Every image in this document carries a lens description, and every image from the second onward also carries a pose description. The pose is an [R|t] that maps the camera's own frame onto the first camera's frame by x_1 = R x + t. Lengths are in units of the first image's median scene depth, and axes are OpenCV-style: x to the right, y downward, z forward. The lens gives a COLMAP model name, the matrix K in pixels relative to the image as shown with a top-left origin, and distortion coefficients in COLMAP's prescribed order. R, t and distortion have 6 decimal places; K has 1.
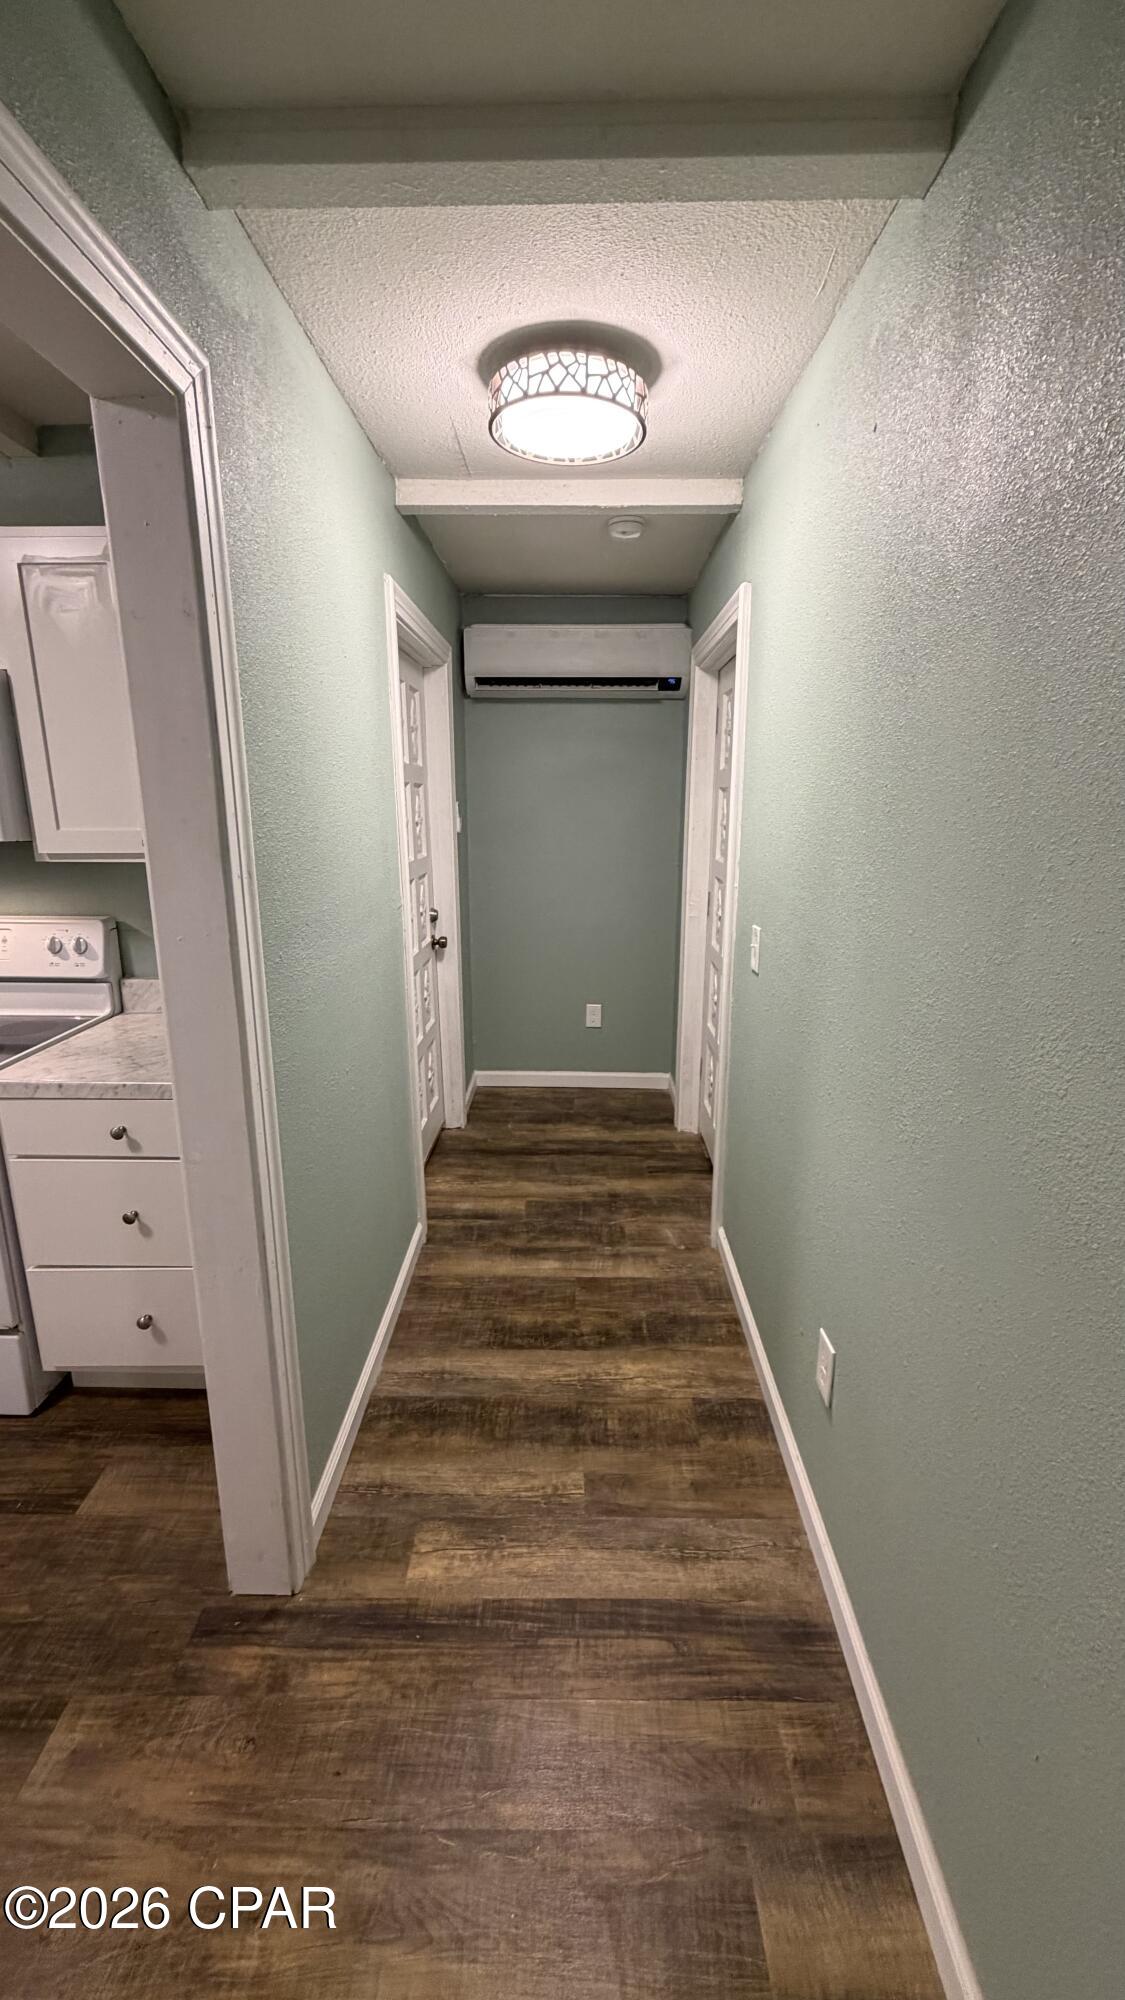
lens RADIAL K [[796.9, 0, 559.7], [0, 796.9, 996.0], [0, 0, 1]] dist [0.000507, -0.000079]
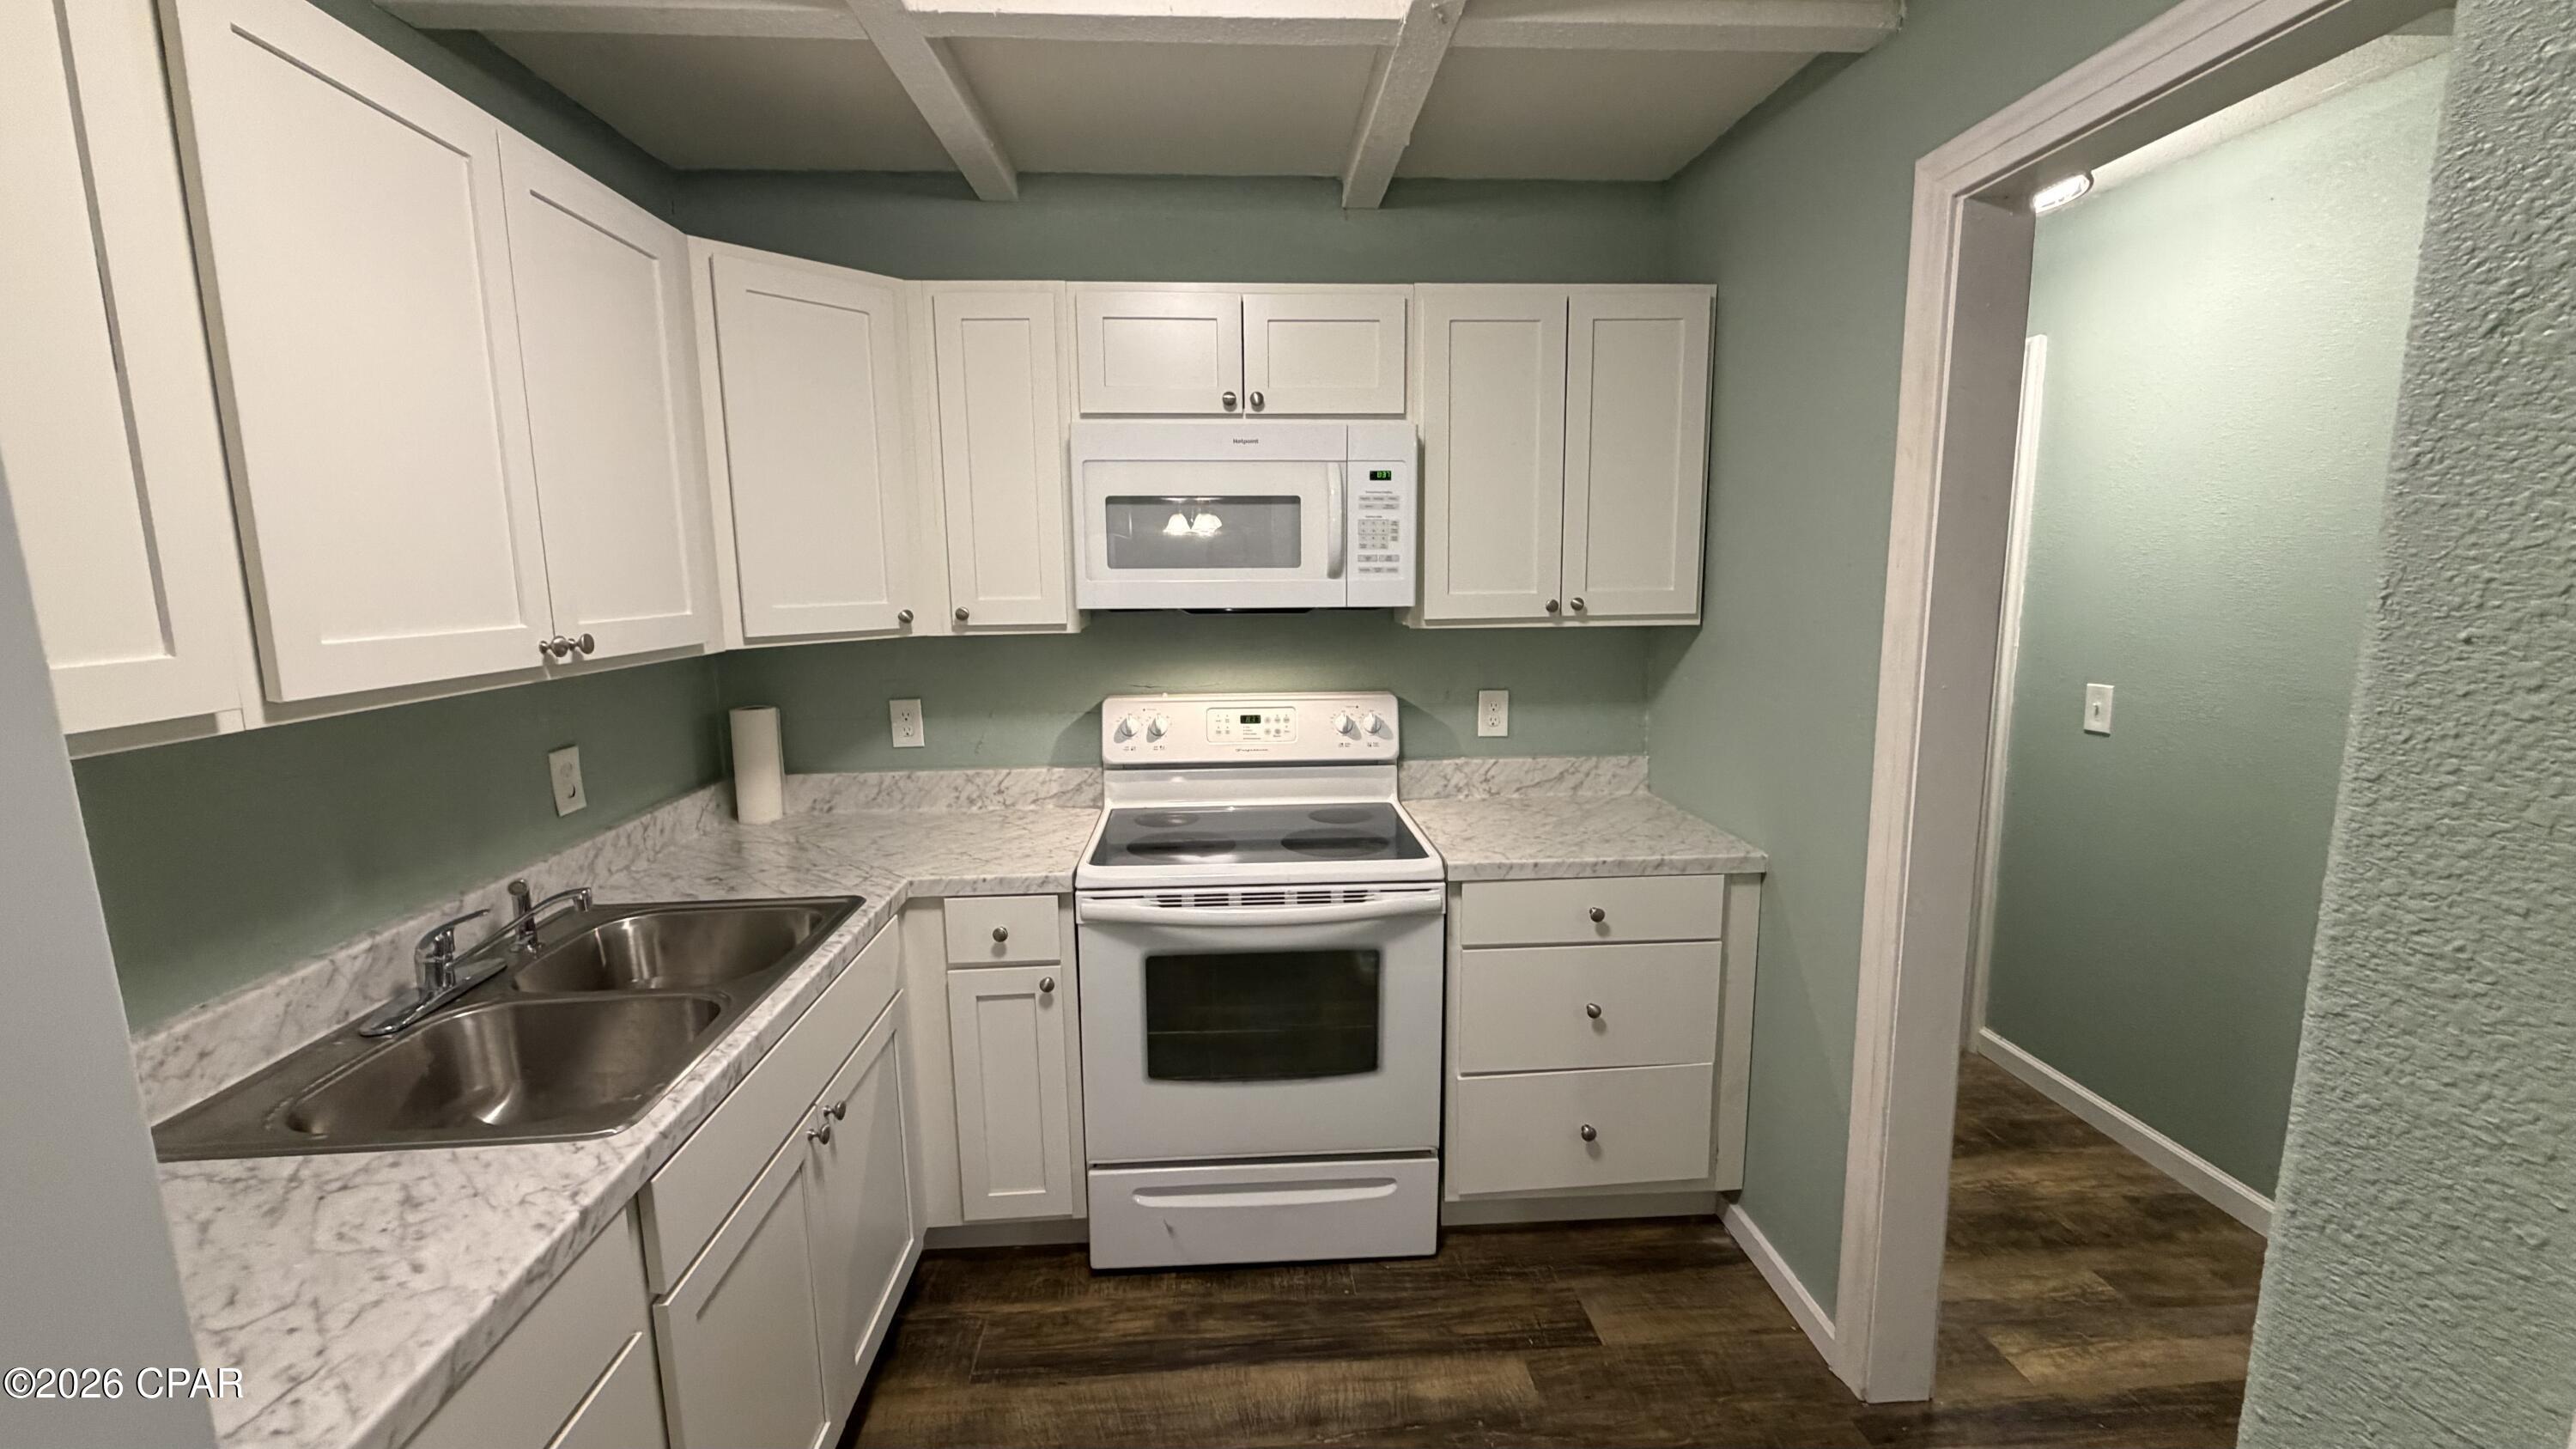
lens RADIAL K [[1026.5, 0, 1277.1], [0, 1026.5, 724.1], [0, 0, 1]] dist [0.000507, -0.000079]
pose [[0.996983, -0.024054, 0.073801, -0.615712], [0.030630, 0.995533, -0.089308, 0.028693], [-0.071323, 0.091299, 0.993266, -0.106108]]
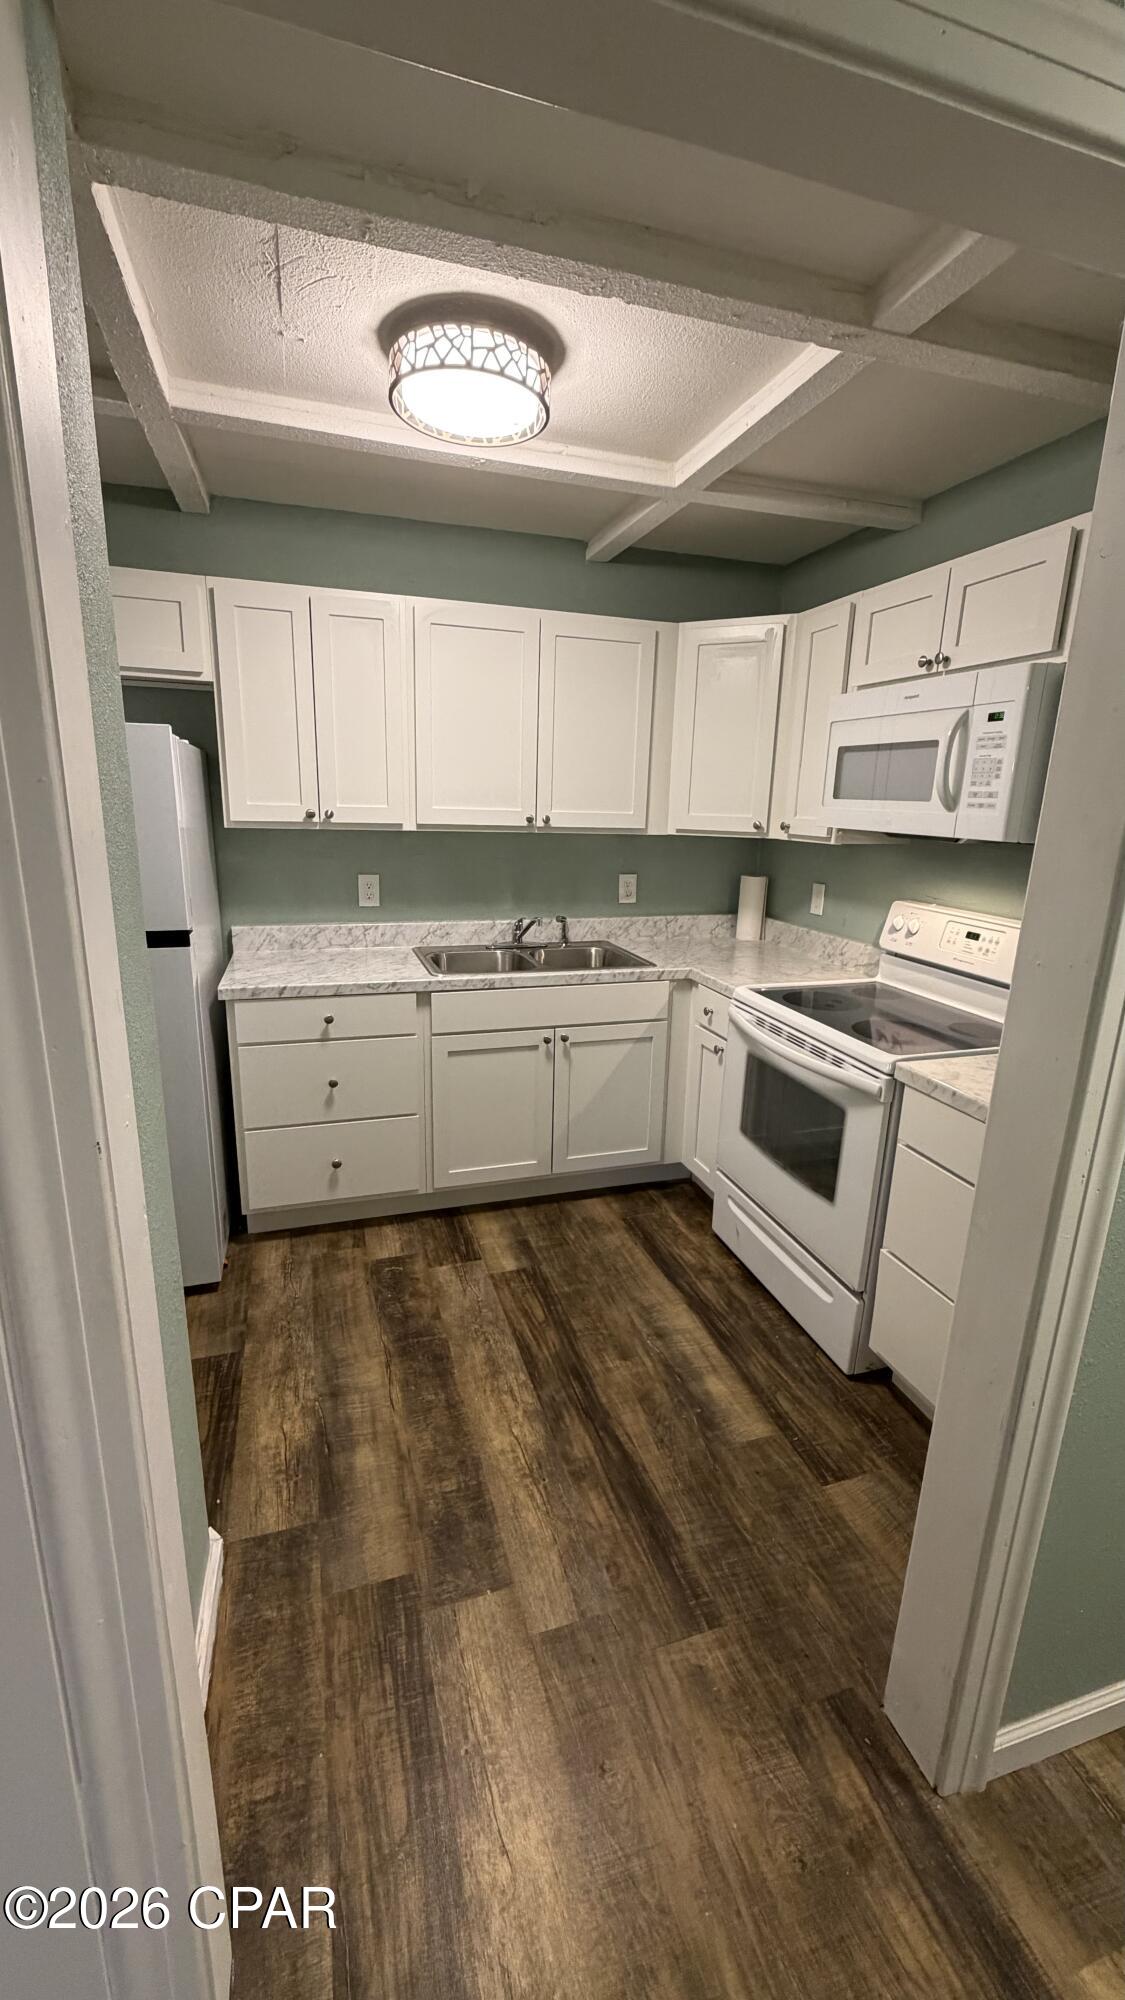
lens RADIAL K [[796.9, 0, 563.6], [0, 796.9, 994.3], [0, 0, 1]] dist [0.000507, -0.000079]
pose [[0.317385, 0.235520, -0.918584, 0.048432], [-0.255099, 0.954165, 0.156502, -0.019687], [0.913341, 0.184658, 0.362919, 0.120317]]
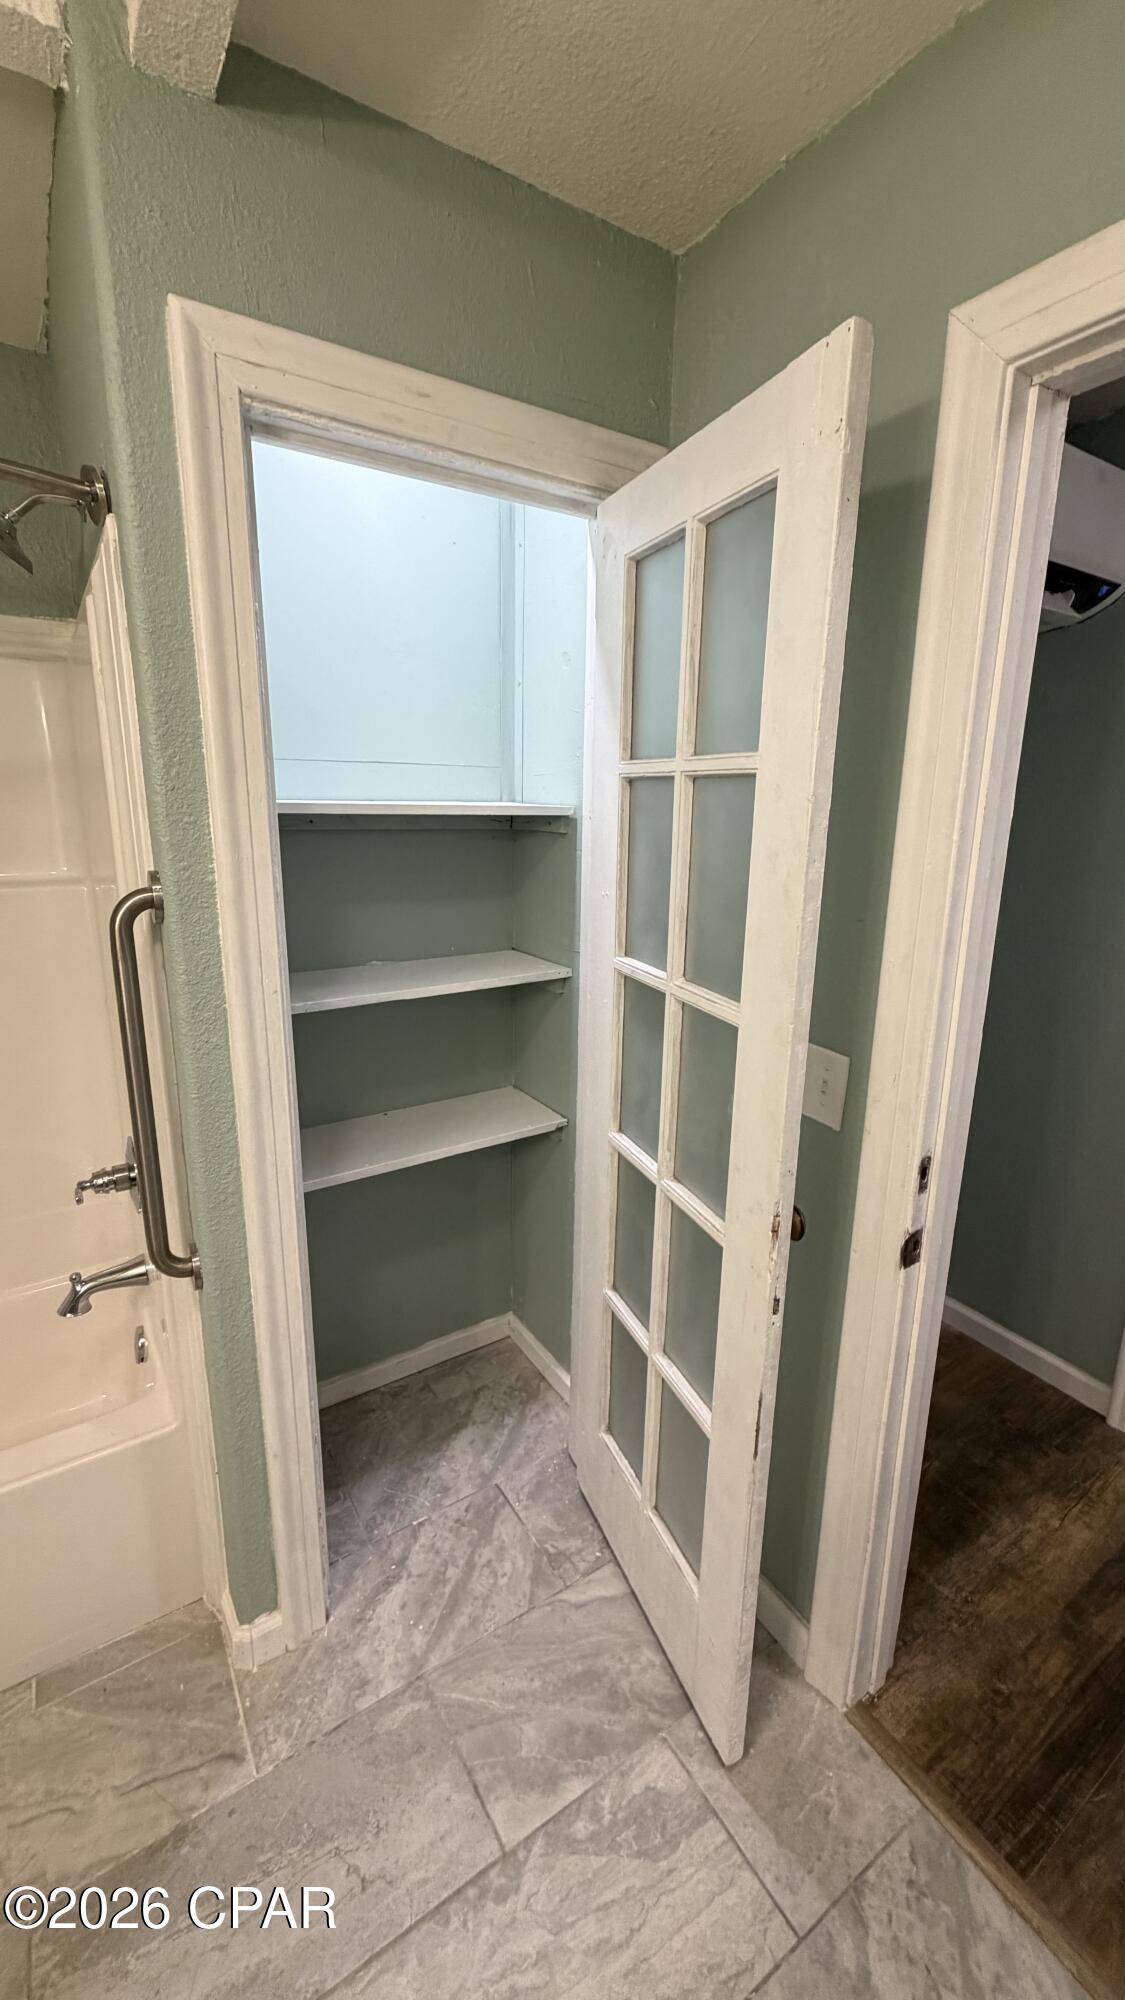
lens RADIAL K [[796.9, 0, 564.8], [0, 796.9, 990.5], [0, 0, 1]] dist [0.000507, -0.000079]
pose [[0.831189, -0.118354, 0.543246, -0.557229], [0.124923, 0.991853, 0.024951, -0.252217], [-0.541773, 0.047124, 0.839202, 0.956668]]
